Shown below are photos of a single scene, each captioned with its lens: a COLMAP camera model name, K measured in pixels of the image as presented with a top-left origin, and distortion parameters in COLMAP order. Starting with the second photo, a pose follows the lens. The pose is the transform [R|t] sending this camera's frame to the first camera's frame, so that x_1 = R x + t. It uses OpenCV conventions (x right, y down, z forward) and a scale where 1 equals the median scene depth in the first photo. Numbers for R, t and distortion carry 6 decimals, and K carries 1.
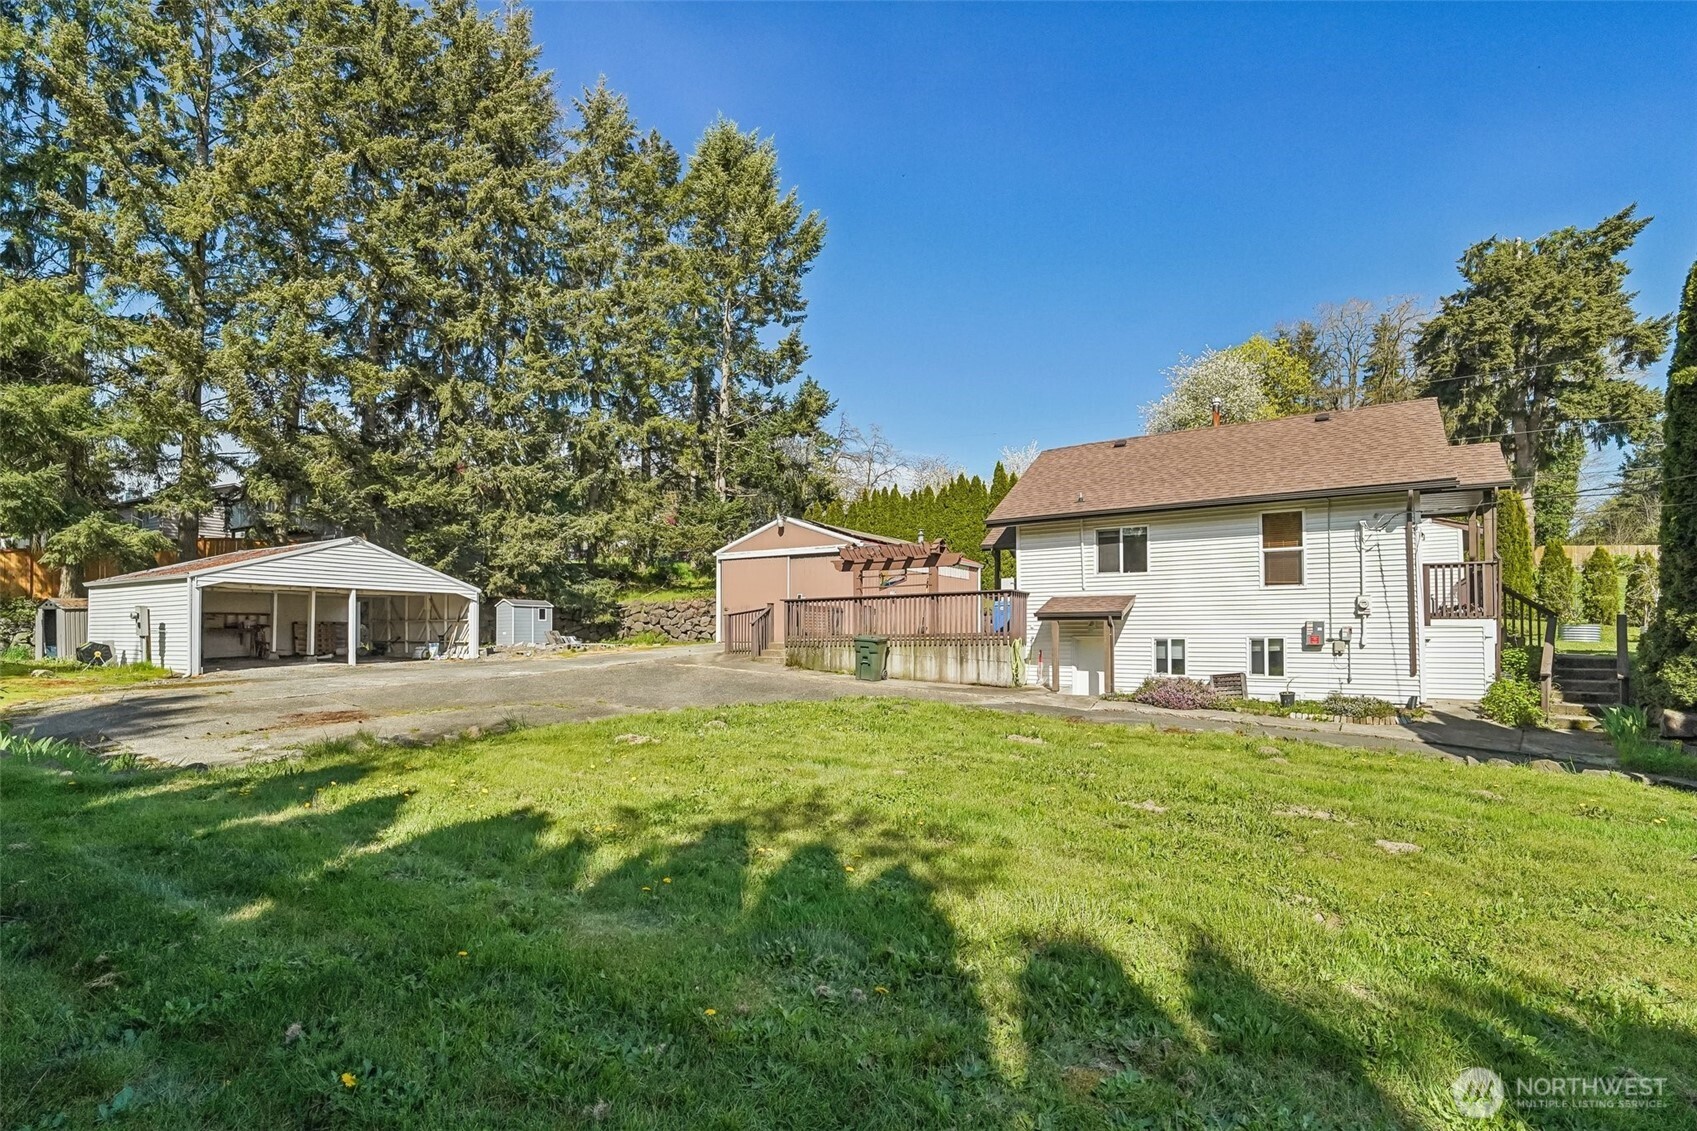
lens RADIAL K [[821.6, 0, 847.8], [0, 821.6, 614.9], [0, 0, 1]] dist [-0.001302, 0.000148]
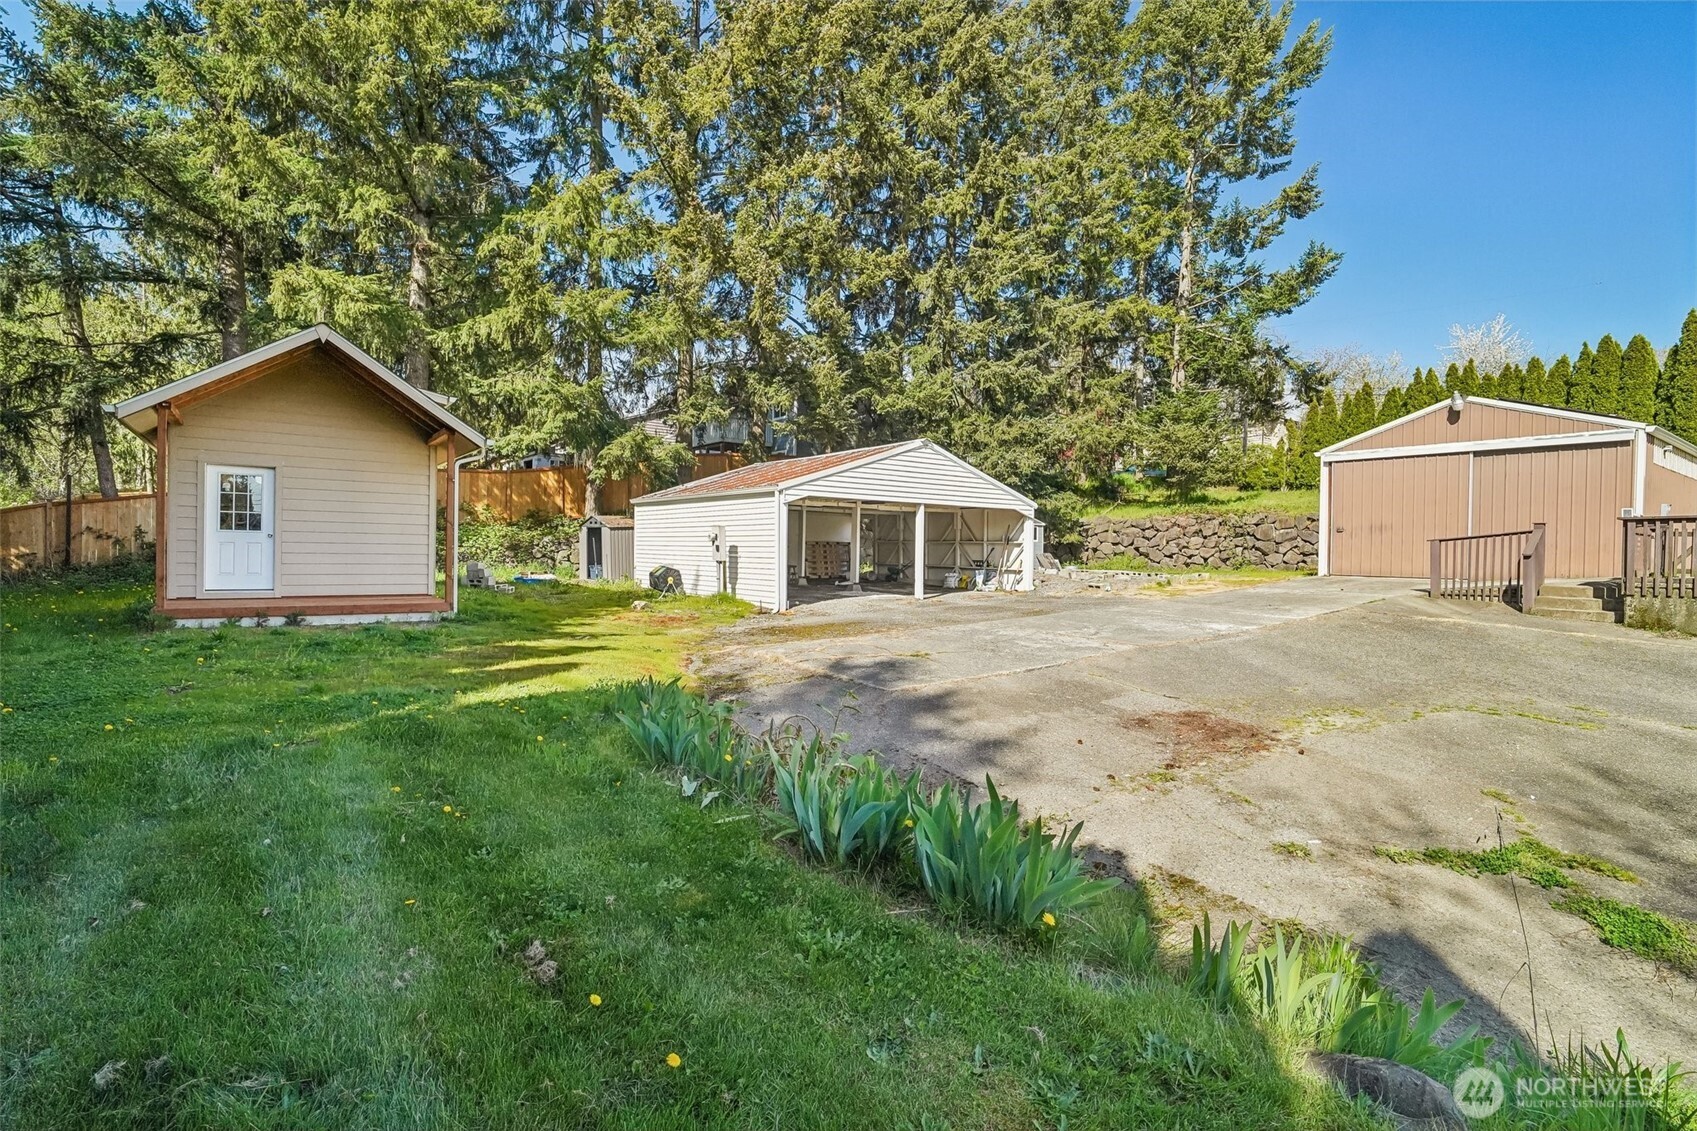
lens RADIAL K [[787.1, 0, 848.5], [0, 787.1, 565.5], [0, 0, 1]] dist [-0.001619, -0.000404]
pose [[0.940521, 0.020060, -0.339143, -0.317781], [-0.004916, 0.998954, 0.045456, -0.004804], [0.339700, -0.041085, 0.939636, 0.194349]]
